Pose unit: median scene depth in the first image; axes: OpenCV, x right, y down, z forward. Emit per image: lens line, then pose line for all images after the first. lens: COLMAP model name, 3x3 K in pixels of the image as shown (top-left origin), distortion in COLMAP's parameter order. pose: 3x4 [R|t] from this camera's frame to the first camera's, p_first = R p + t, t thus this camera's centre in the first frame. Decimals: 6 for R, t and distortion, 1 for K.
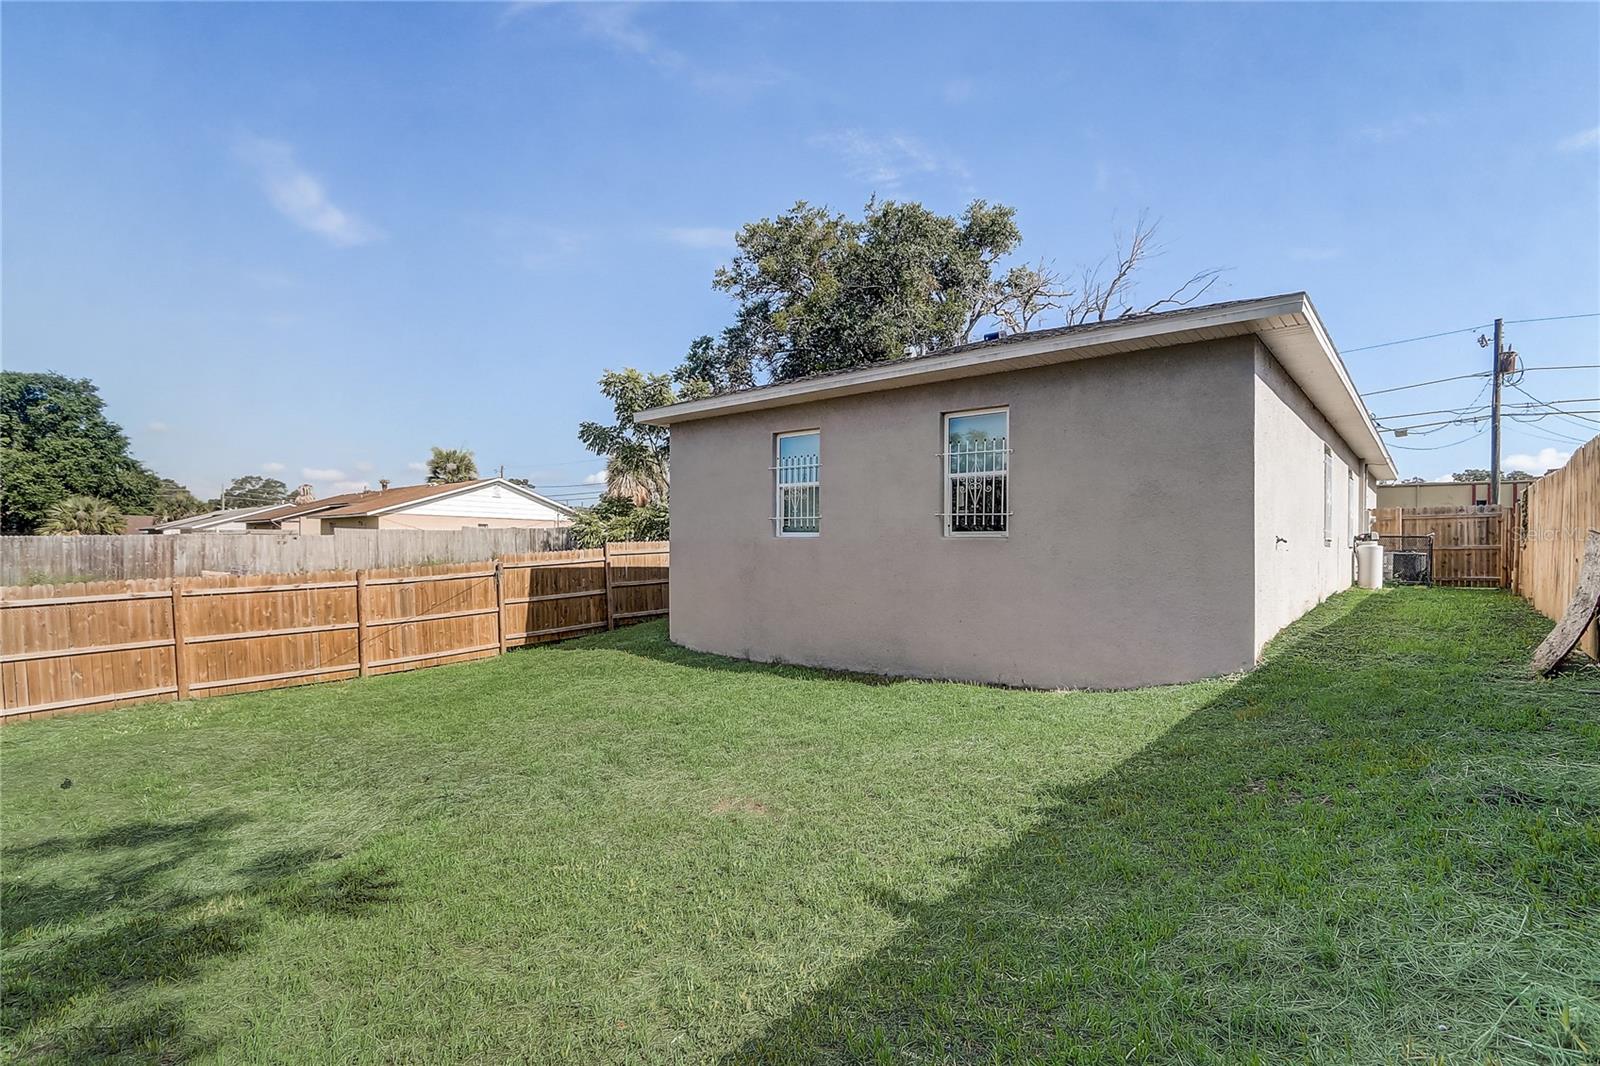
lens RADIAL K [[741.9, 0, 801.2], [0, 741.9, 550.4], [0, 0, 1]] dist [-0.018441, 0.004436]
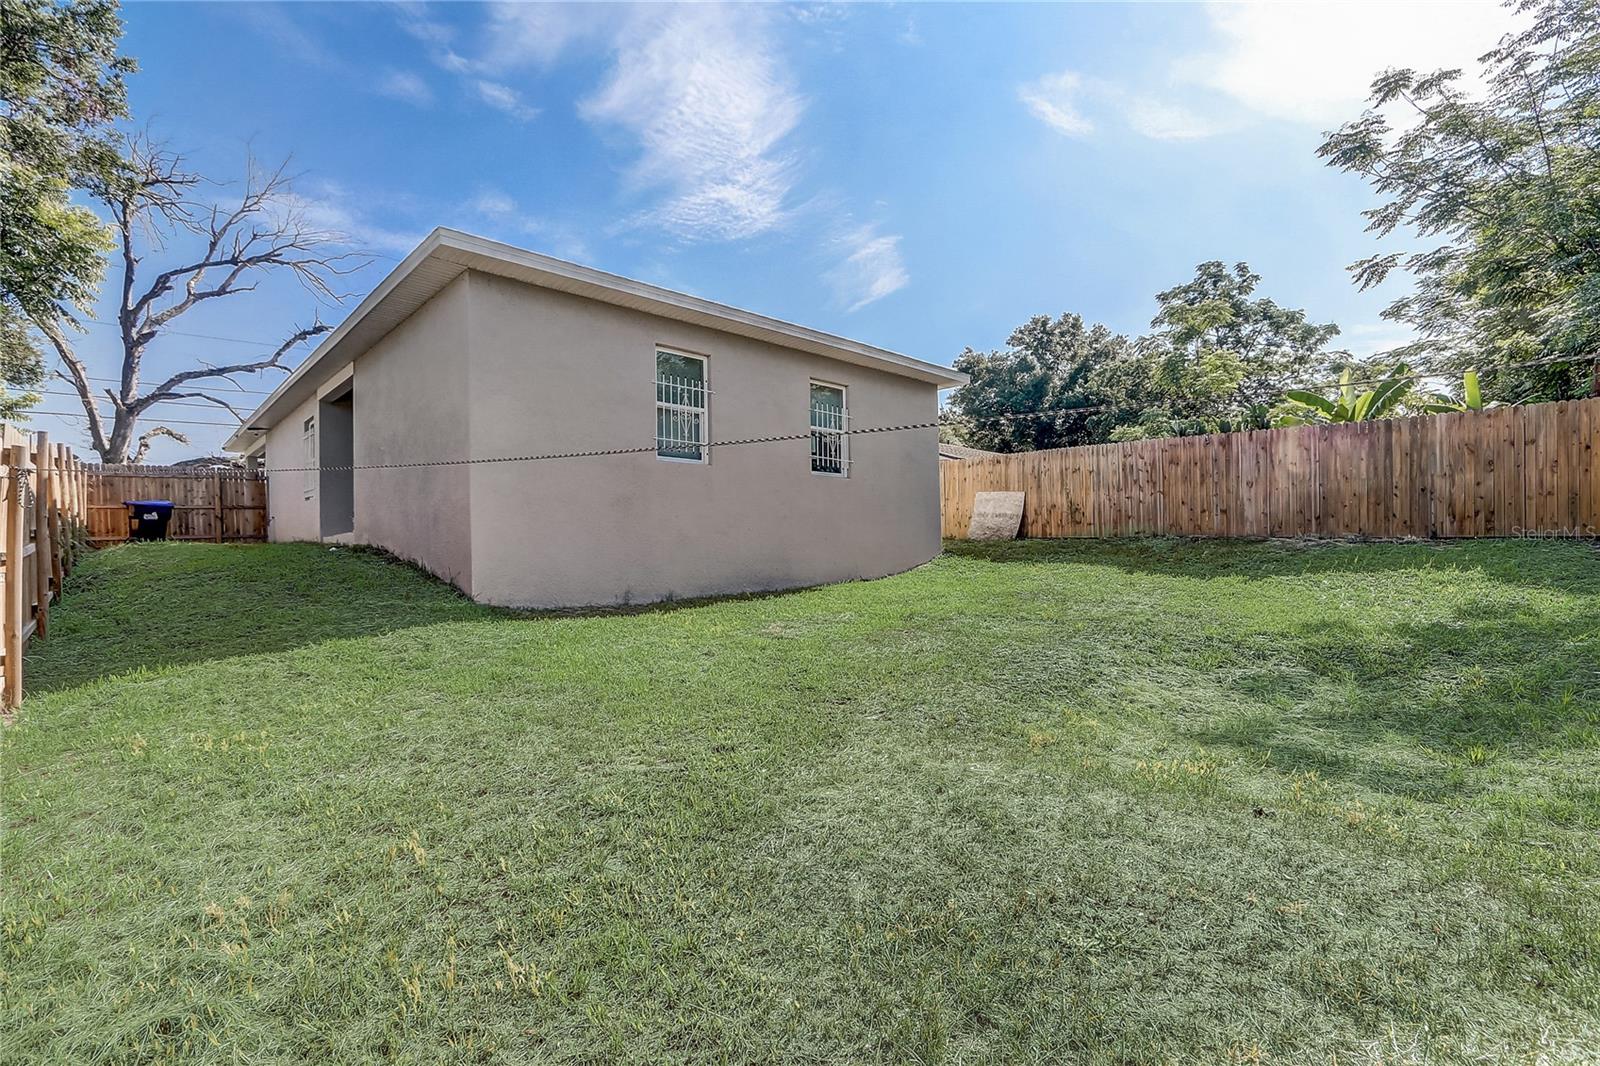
lens RADIAL K [[741.9, 0, 801.2], [0, 741.9, 550.4], [0, 0, 1]] dist [-0.018441, 0.004436]
pose [[0.084517, -0.003641, 0.996415, -0.696245], [0.020514, 0.999788, 0.001913, 0.071042], [-0.996211, 0.020279, 0.084574, 0.577562]]
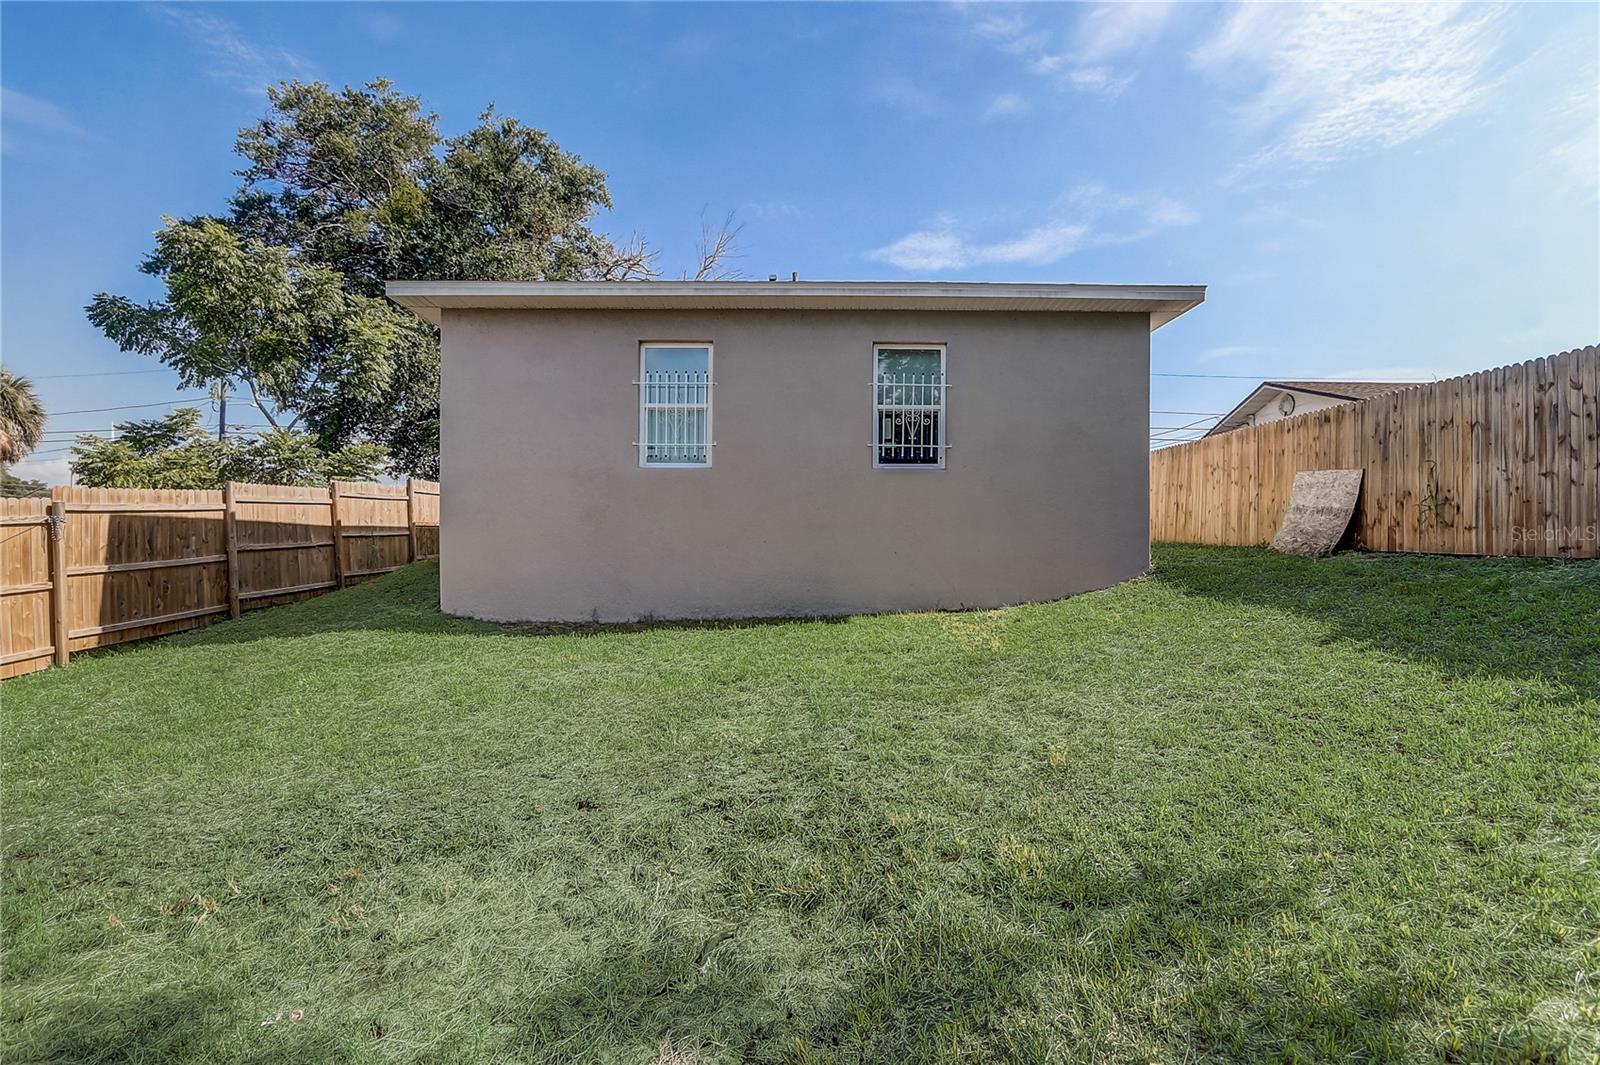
lens RADIAL K [[728.9, 0, 800.3], [0, 728.9, 556.8], [0, 0, 1]] dist [-0.019009, 0.000302]
pose [[0.740752, -0.020369, 0.671469, -0.342223], [0.009226, 0.999754, 0.020149, 0.050792], [-0.671715, -0.008730, 0.740758, 0.216152]]
